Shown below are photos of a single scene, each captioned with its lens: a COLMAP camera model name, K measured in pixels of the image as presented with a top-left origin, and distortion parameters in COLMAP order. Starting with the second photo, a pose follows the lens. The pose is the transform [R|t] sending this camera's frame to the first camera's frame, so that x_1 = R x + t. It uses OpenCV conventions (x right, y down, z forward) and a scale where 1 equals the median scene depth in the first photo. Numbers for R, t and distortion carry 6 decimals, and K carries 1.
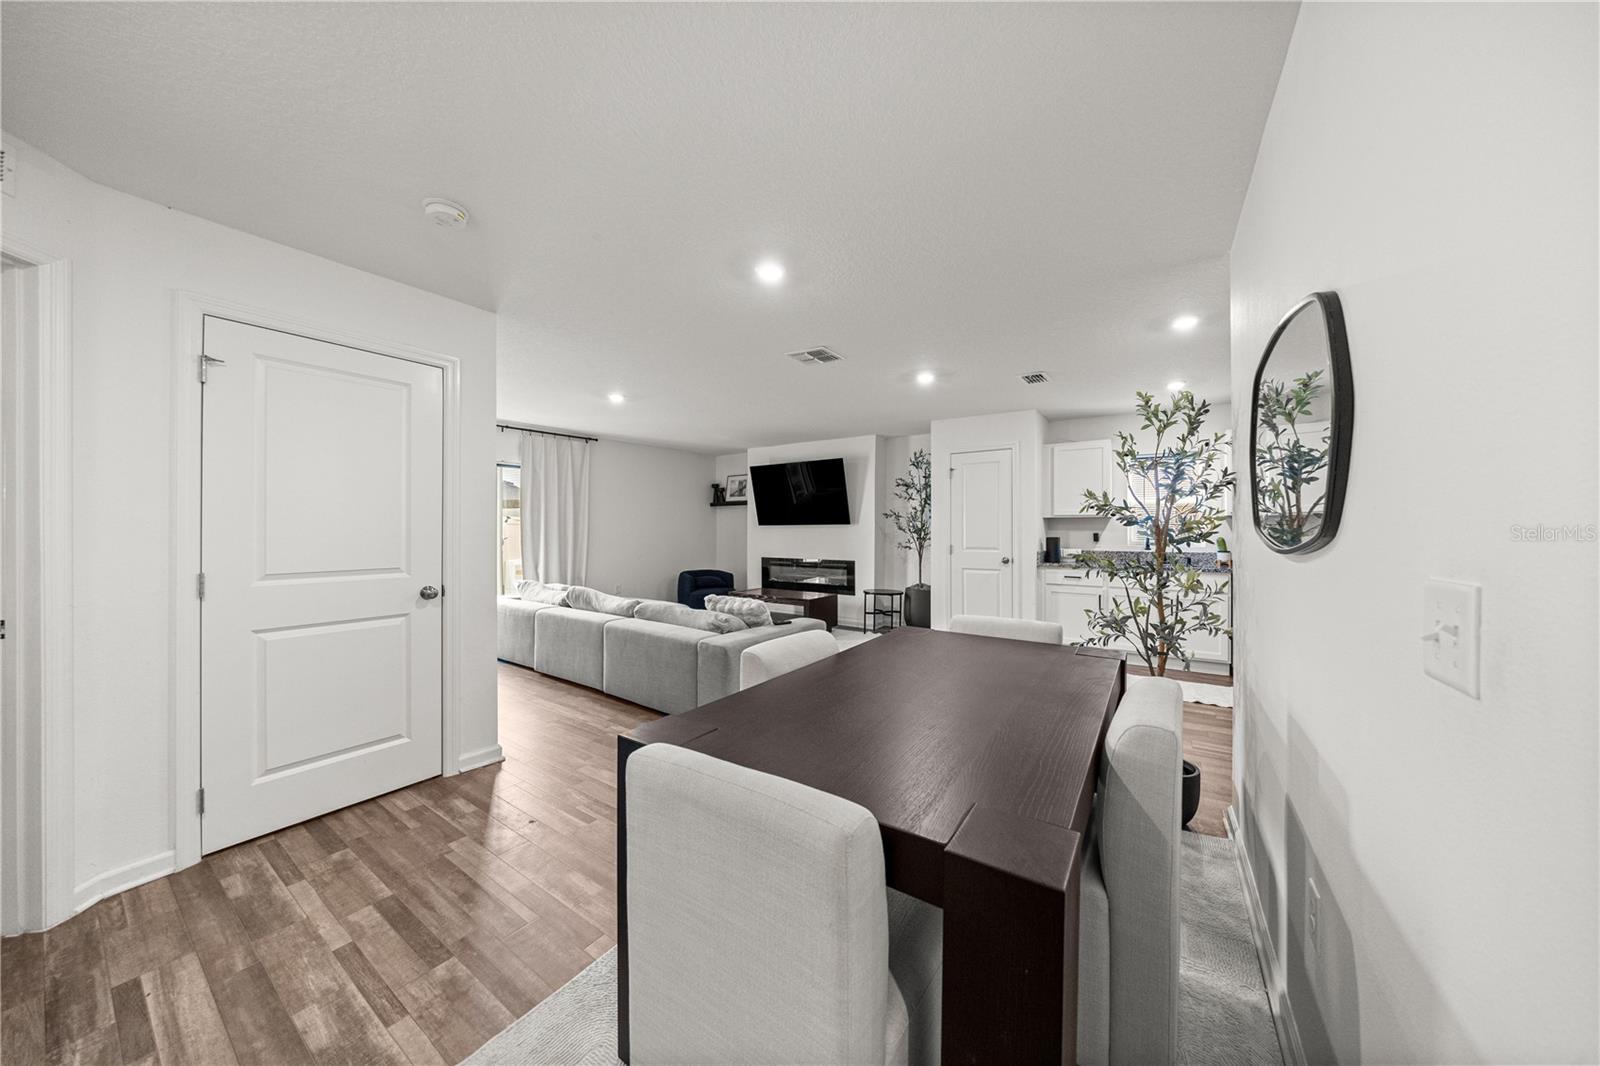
lens RADIAL K [[522.3, 0, 802.5], [0, 522.3, 527.6], [0, 0, 1]] dist [0.000196, 0.000002]
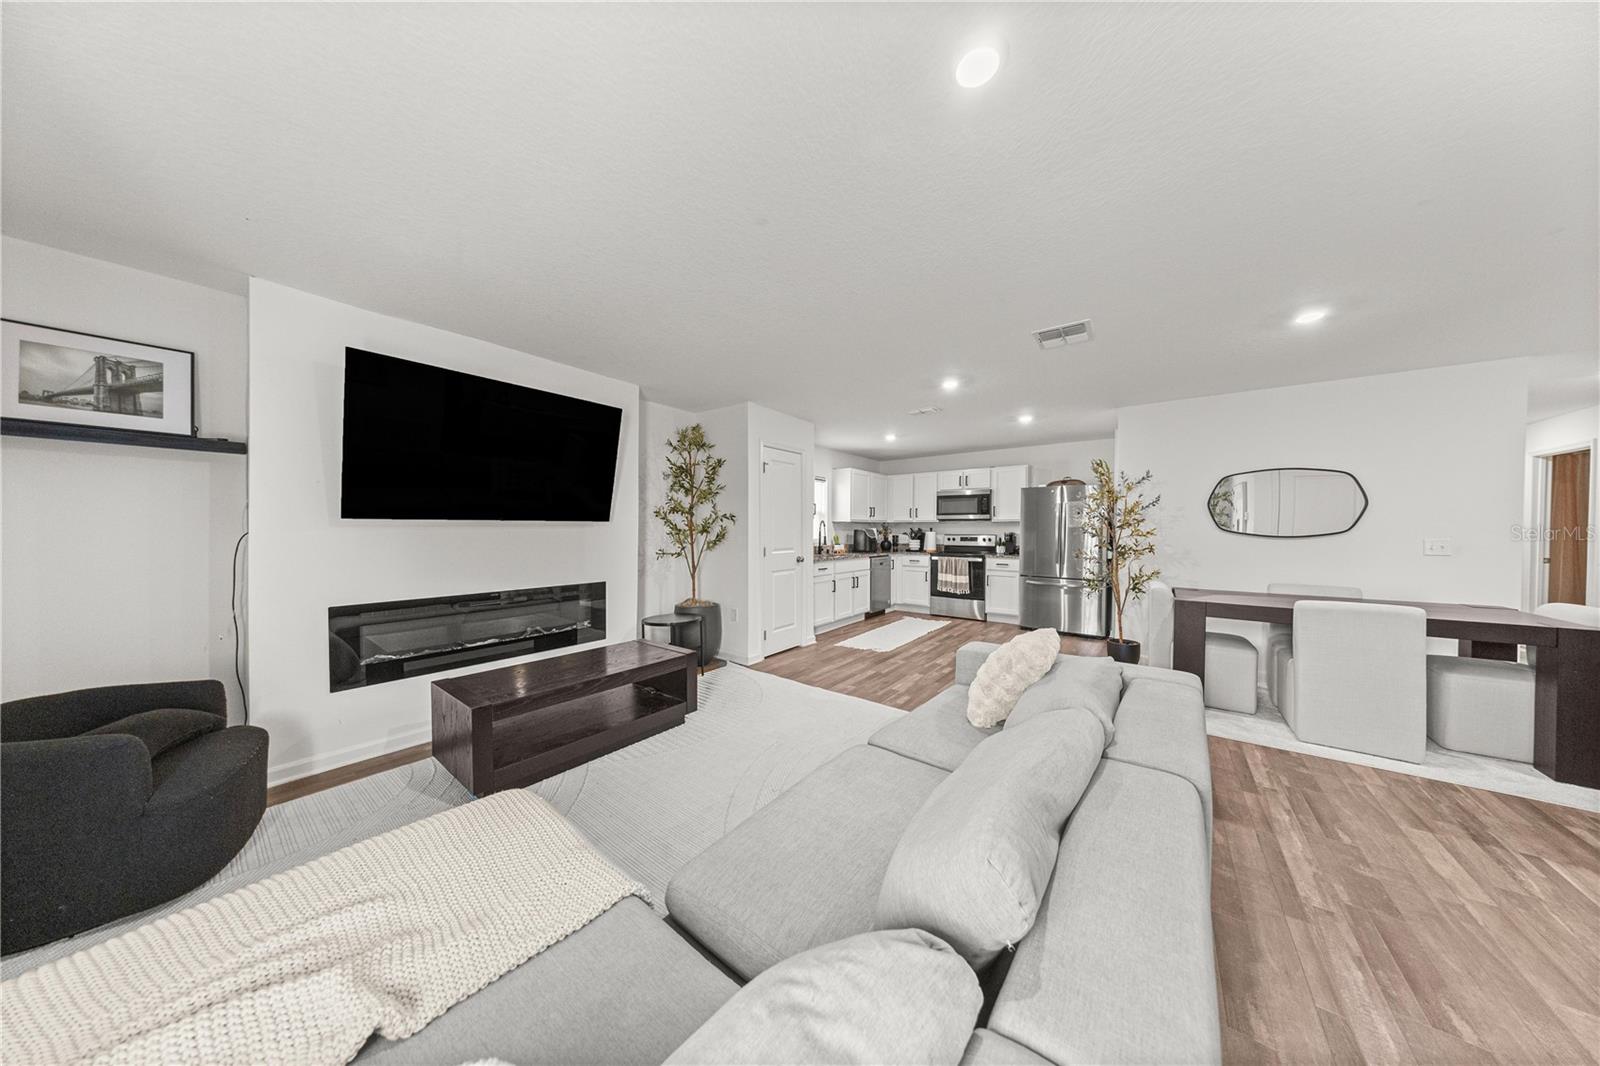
lens RADIAL K [[459.3, 0, 806.9], [0, 459.3, 537.4], [0, 0, 1]] dist [0.000422, 0.000054]
pose [[0.058806, -0.016213, 0.998138, -0.419473], [-0.000732, 0.999867, 0.016284, 0.004081], [-0.998269, -0.001688, 0.058786, 0.734296]]
